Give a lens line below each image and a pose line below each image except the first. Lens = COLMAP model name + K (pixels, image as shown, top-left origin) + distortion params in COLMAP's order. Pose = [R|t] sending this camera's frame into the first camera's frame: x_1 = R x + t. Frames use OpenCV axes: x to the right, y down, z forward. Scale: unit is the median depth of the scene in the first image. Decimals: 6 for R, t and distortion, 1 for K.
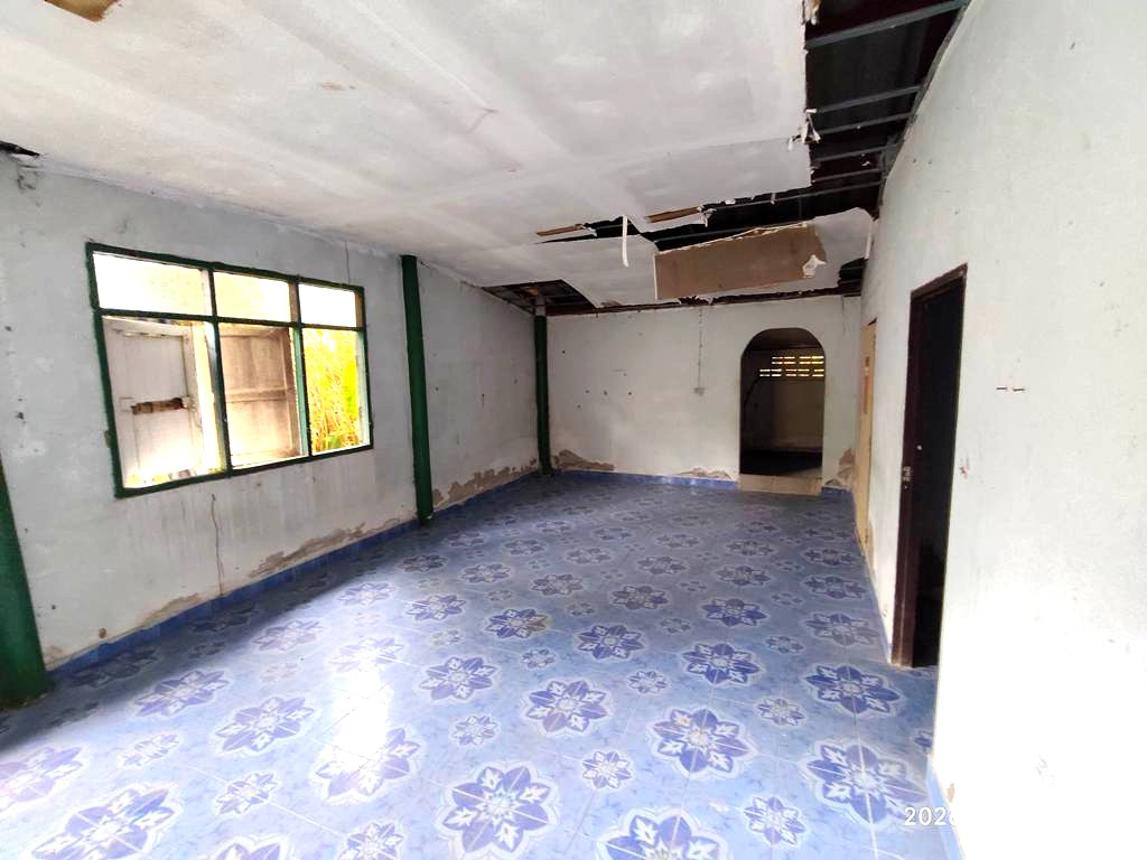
lens RADIAL K [[526.7, 0, 571.6], [0, 526.7, 431.0], [0, 0, 1]] dist [0.000631, -0.001882]
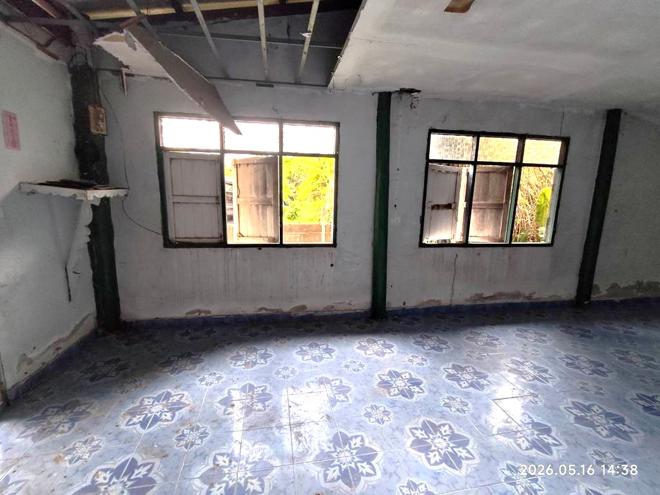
lens RADIAL K [[303.1, 0, 326.9], [0, 303.1, 247.7], [0, 0, 1]] dist [0.000631, -0.001882]
pose [[0.555157, 0.180863, -0.811843, -0.040203], [-0.134878, 0.982728, 0.126701, 0.019252], [0.820737, 0.039161, 0.569963, -0.036662]]
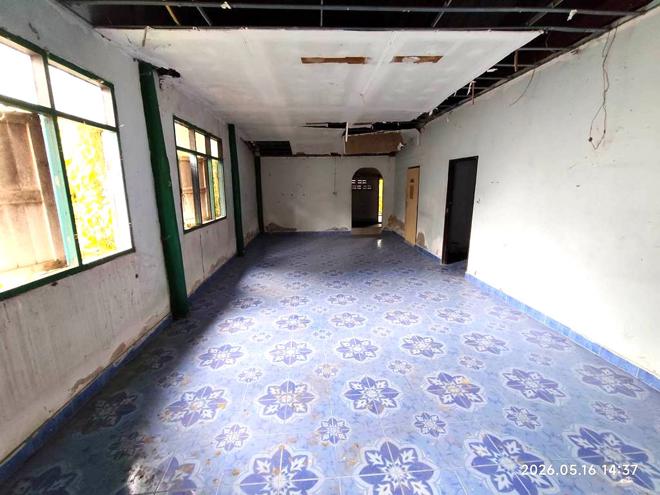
lens RADIAL K [[303.1, 0, 329.7], [0, 303.1, 248.3], [0, 0, 1]] dist [0.000631, -0.001882]
pose [[0.884692, -0.080465, 0.459179, -0.792295], [0.045224, 0.995159, 0.087257, 0.091270], [-0.463977, -0.056430, 0.884048, -0.366426]]
